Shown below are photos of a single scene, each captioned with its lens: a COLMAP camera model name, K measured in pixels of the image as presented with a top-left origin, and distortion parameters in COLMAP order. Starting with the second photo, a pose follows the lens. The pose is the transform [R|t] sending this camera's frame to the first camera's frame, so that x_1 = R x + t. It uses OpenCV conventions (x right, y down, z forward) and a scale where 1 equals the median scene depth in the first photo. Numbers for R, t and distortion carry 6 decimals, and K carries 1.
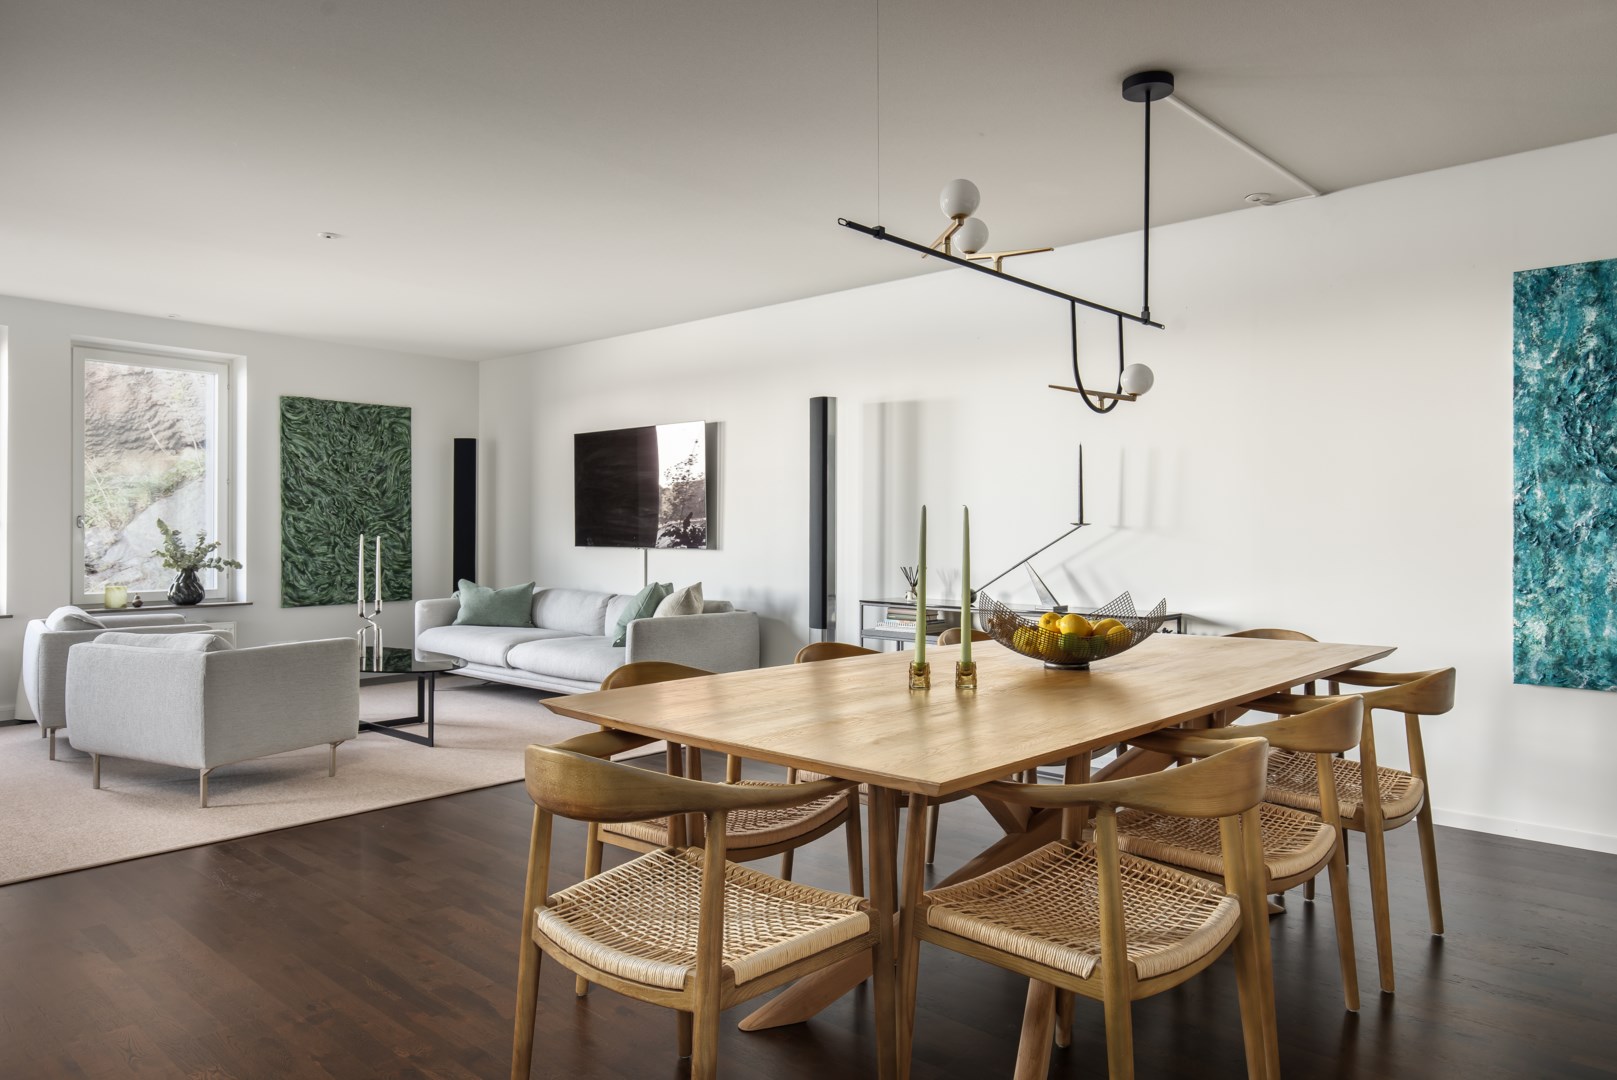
lens RADIAL K [[1051.4, 0, 817.9], [0, 1051.4, 522.9], [0, 0, 1]] dist [-0.004887, -0.003373]
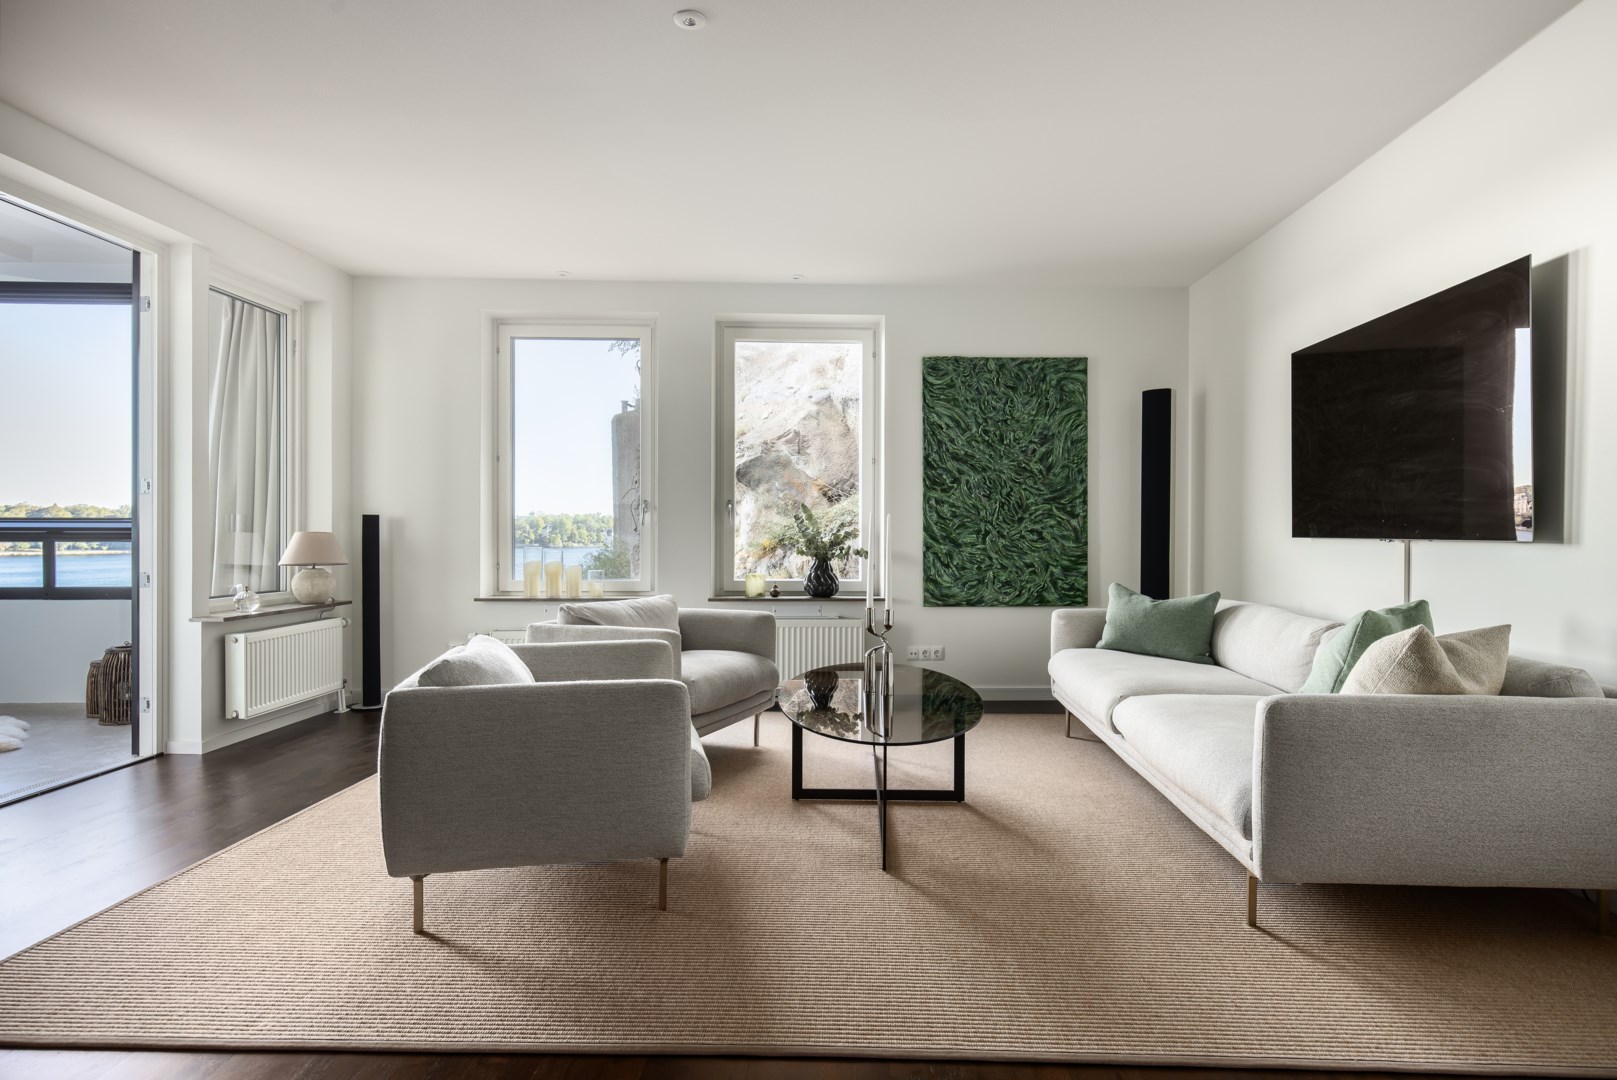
lens RADIAL K [[897.6, 0, 817.8], [0, 897.6, 534.2], [0, 0, 1]] dist [0.010589, -0.001842]
pose [[0.636178, 0.005577, -0.771522, -0.002948], [0.001789, 0.999961, 0.008704, 0.015748], [0.771540, -0.006918, 0.636143, 0.469024]]
